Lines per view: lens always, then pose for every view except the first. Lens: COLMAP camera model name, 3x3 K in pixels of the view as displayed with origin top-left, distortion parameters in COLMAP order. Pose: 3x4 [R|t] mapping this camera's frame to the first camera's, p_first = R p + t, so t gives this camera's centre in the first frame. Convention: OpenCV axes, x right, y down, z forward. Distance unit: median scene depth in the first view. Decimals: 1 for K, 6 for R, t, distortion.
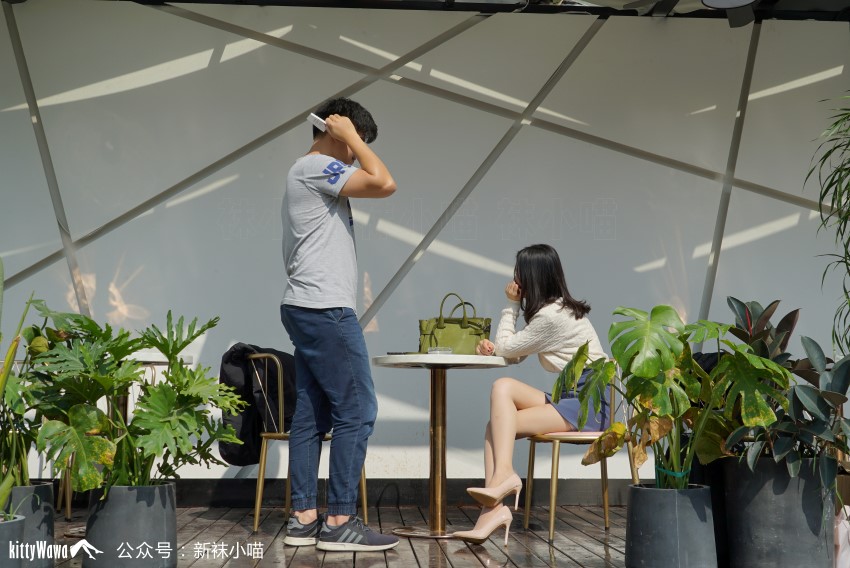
lens RADIAL K [[1015.7, 0, 425.0], [0, 1015.7, 284.0], [0, 0, 1]] dist [0.052559, 0.004727]
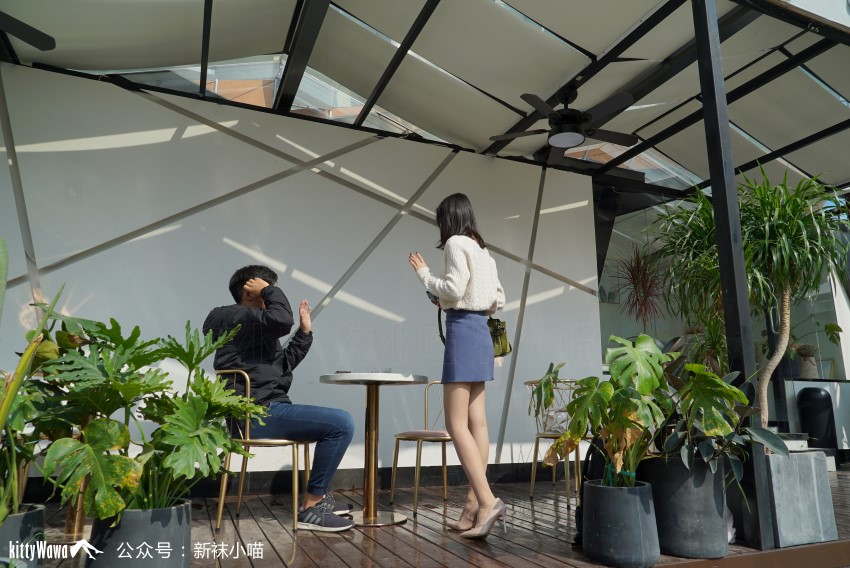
lens RADIAL K [[581.9, 0, 424.0], [0, 581.9, 292.0], [0, 0, 1]] dist [0.003150, -0.000997]
pose [[0.948660, 0.066492, 0.309229, -0.157531], [-0.041973, 0.995472, -0.085287, 0.026934], [-0.313499, 0.067930, 0.947156, 0.286645]]
